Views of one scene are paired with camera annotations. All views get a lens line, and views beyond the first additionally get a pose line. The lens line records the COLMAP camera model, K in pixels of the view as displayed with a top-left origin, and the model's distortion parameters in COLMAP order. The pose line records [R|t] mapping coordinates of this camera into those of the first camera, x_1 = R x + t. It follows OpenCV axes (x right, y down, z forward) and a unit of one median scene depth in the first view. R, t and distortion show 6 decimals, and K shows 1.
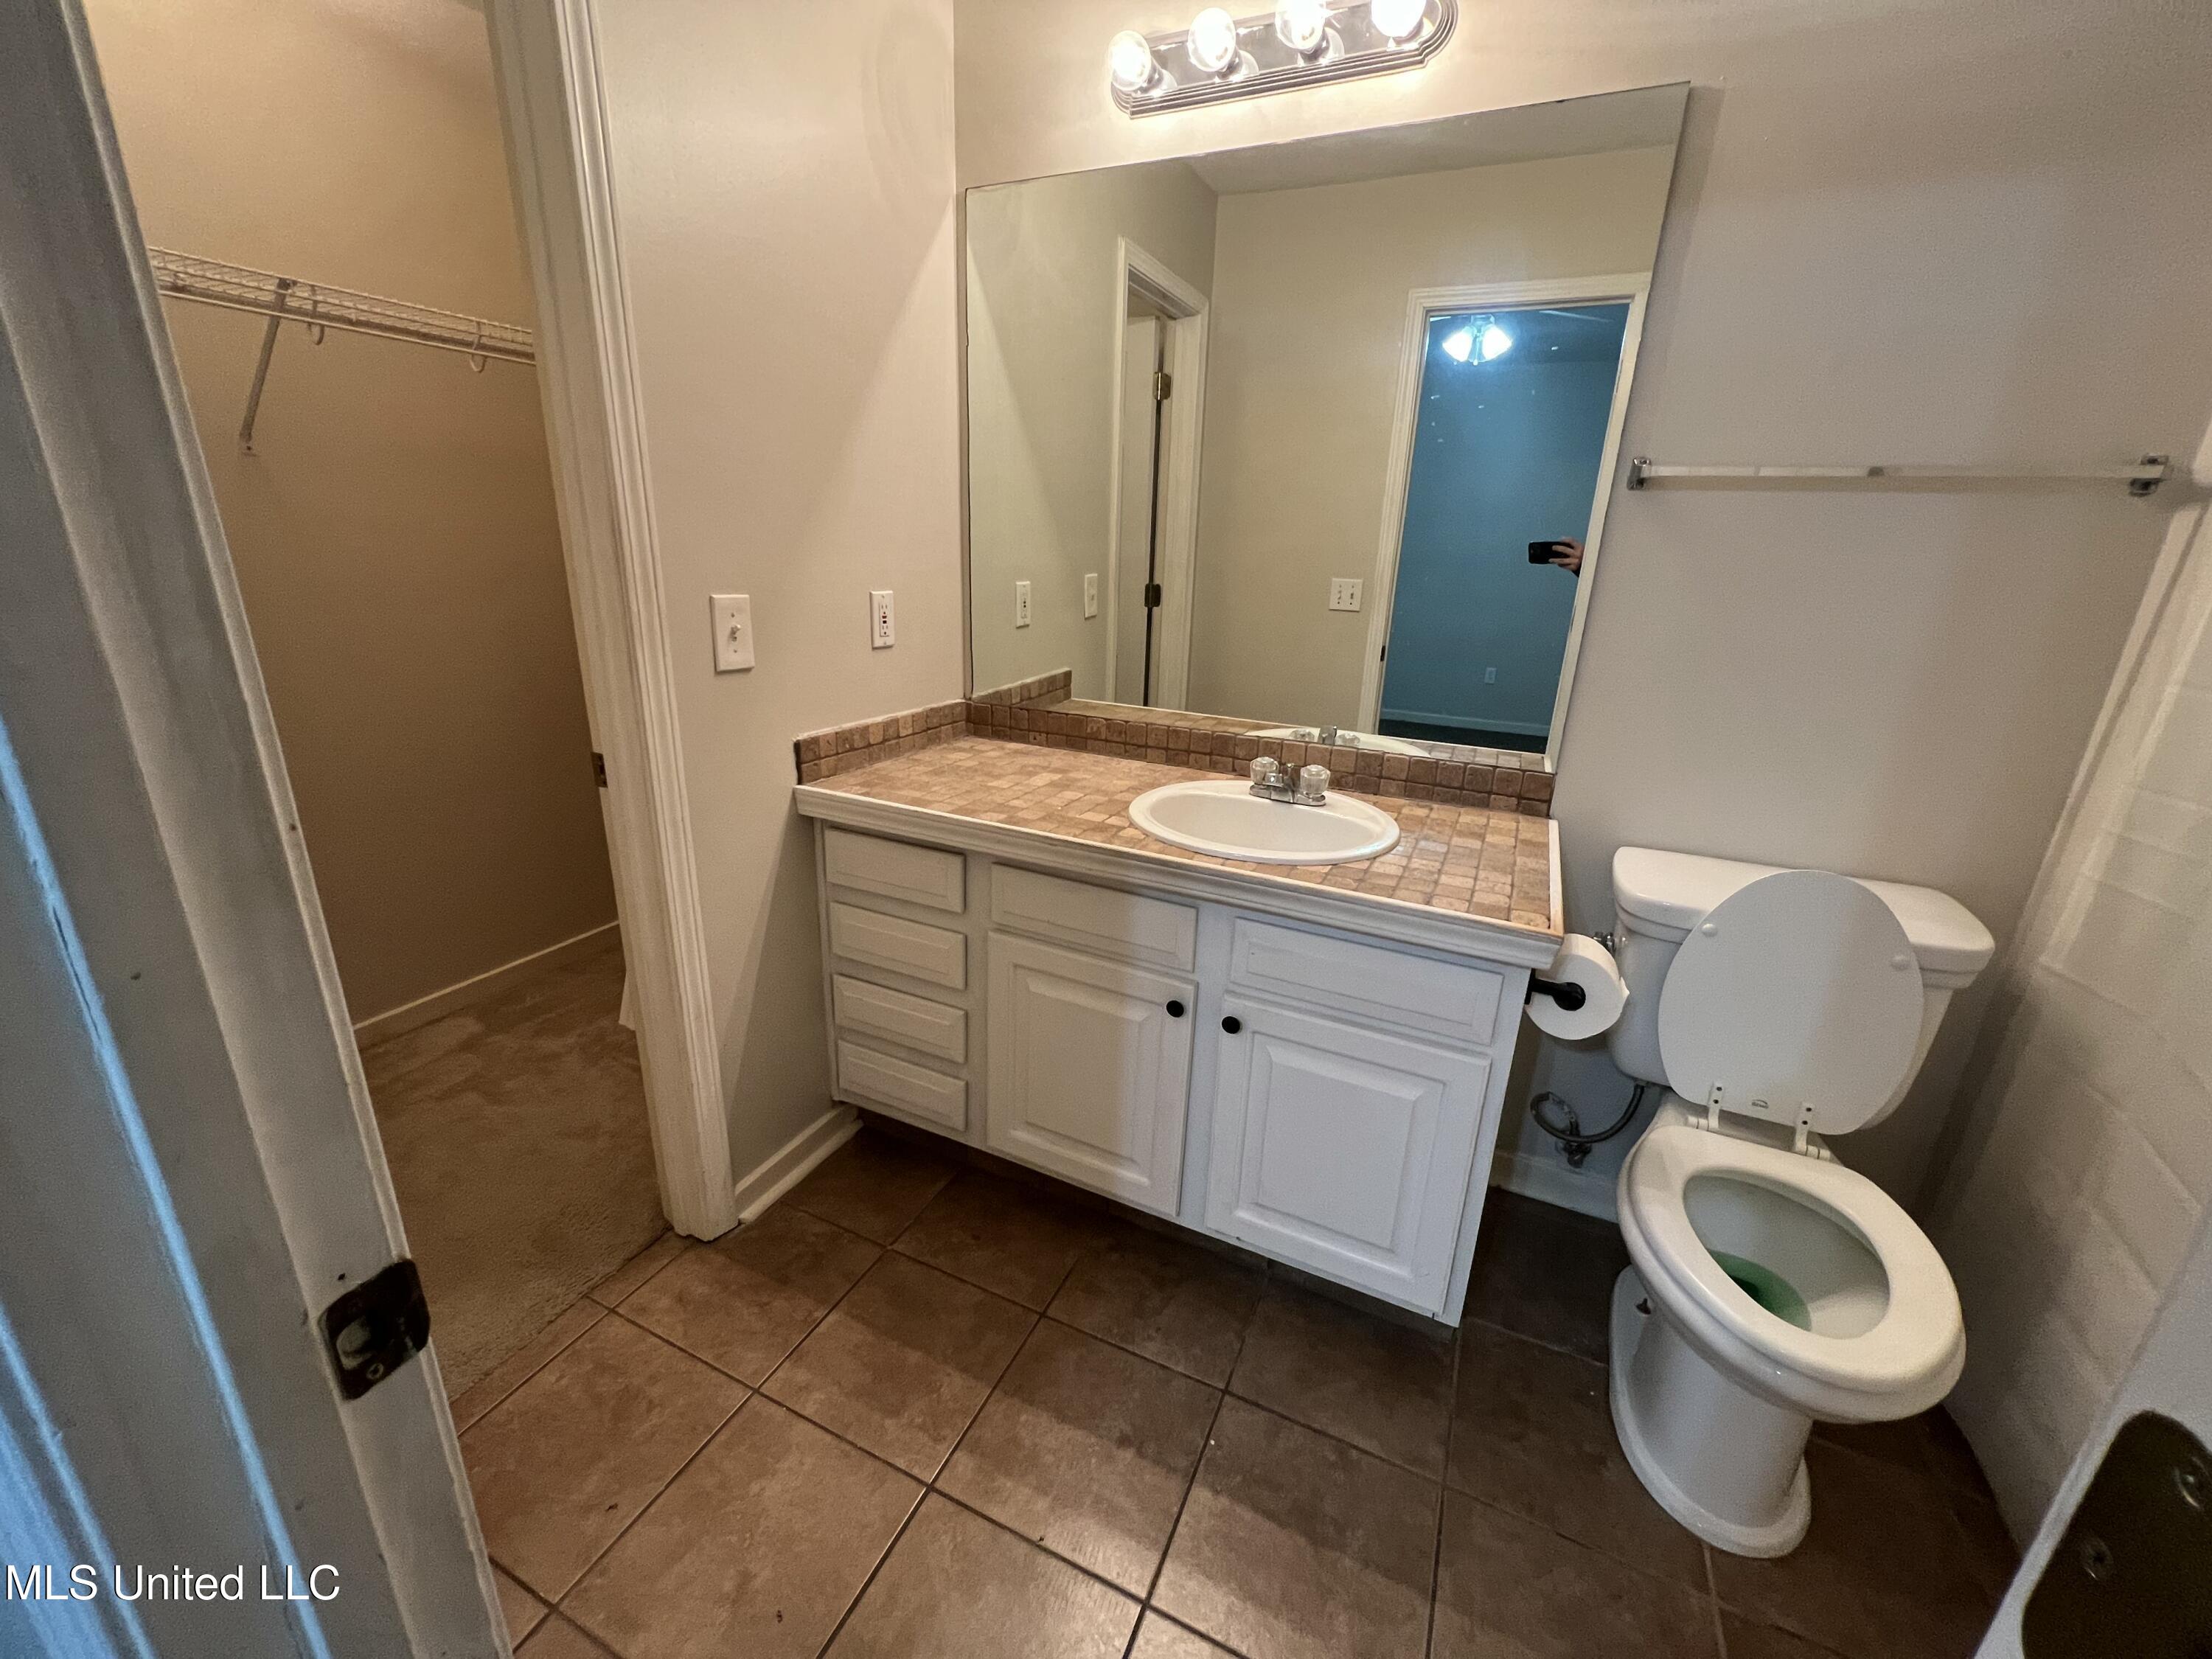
lens RADIAL K [[893.0, 0, 1097.9], [0, 893.0, 830.0], [0, 0, 1]] dist [0.001092, 0.000190]
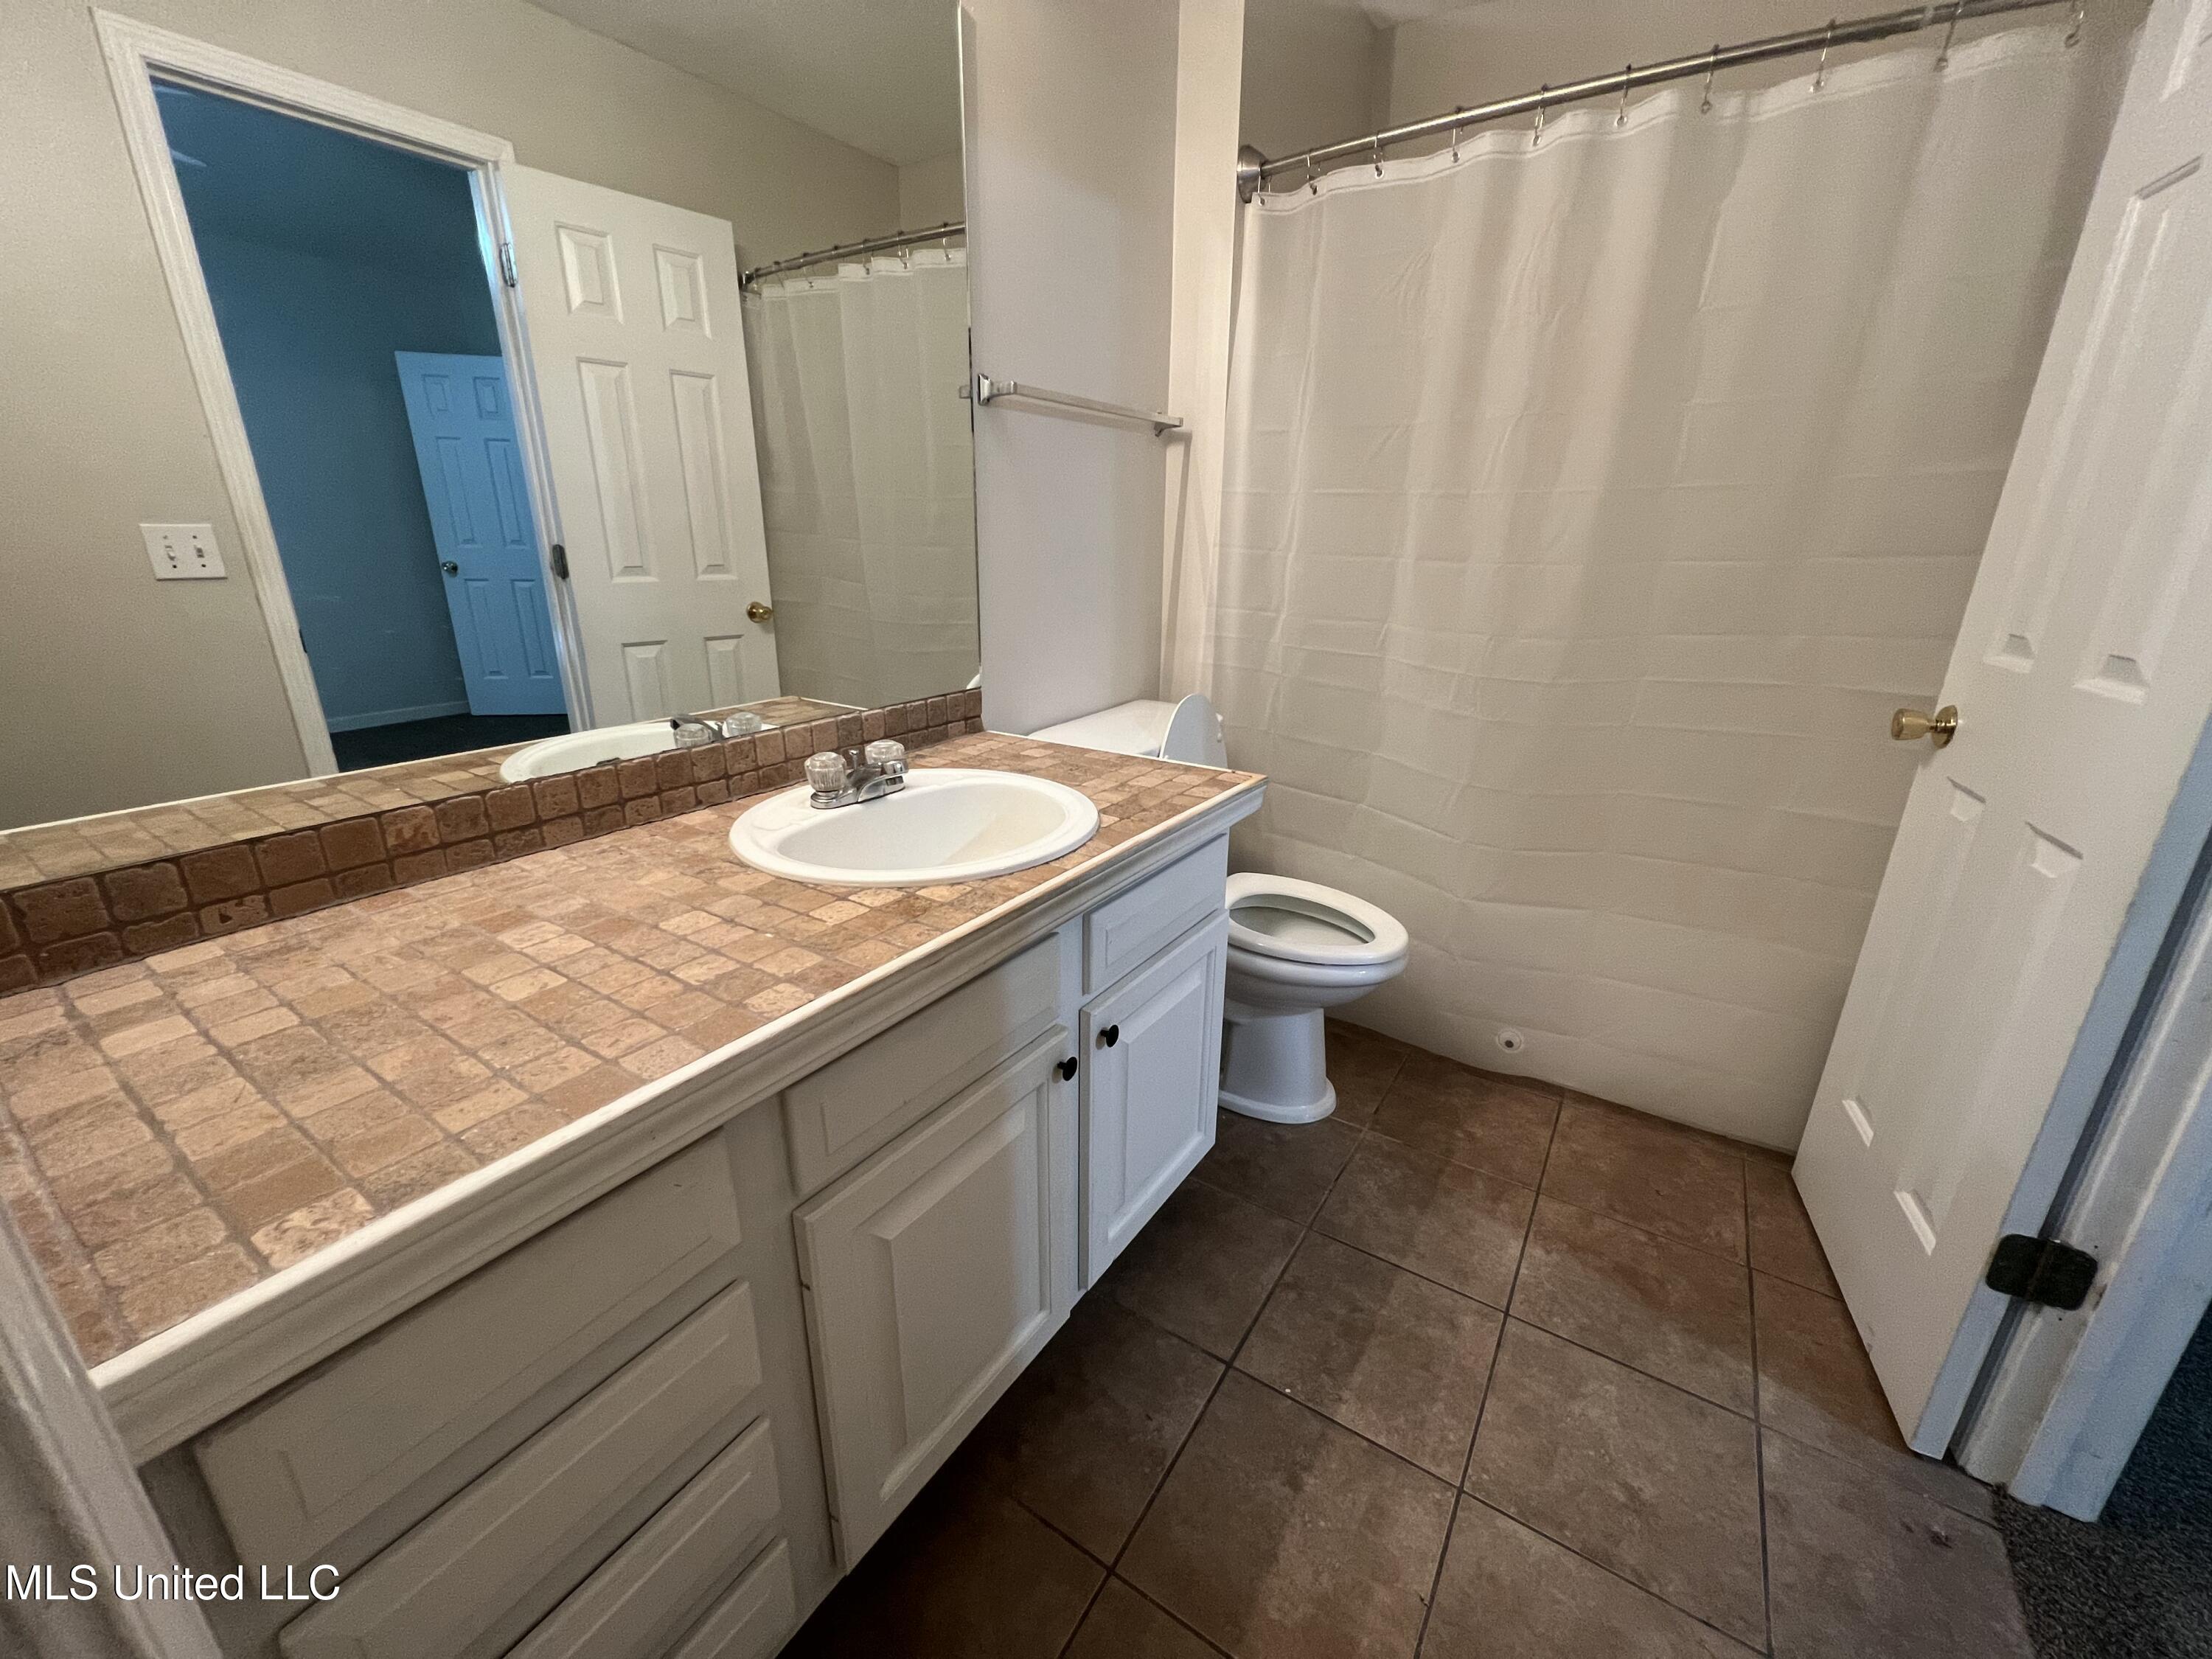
lens RADIAL K [[893.0, 0, 1101.7], [0, 893.0, 827.3], [0, 0, 1]] dist [0.001092, 0.000190]
pose [[0.132474, -0.346143, 0.928782, -0.477816], [0.302364, 0.906489, 0.294708, -0.175783], [-0.943942, 0.241789, 0.224747, 0.670713]]
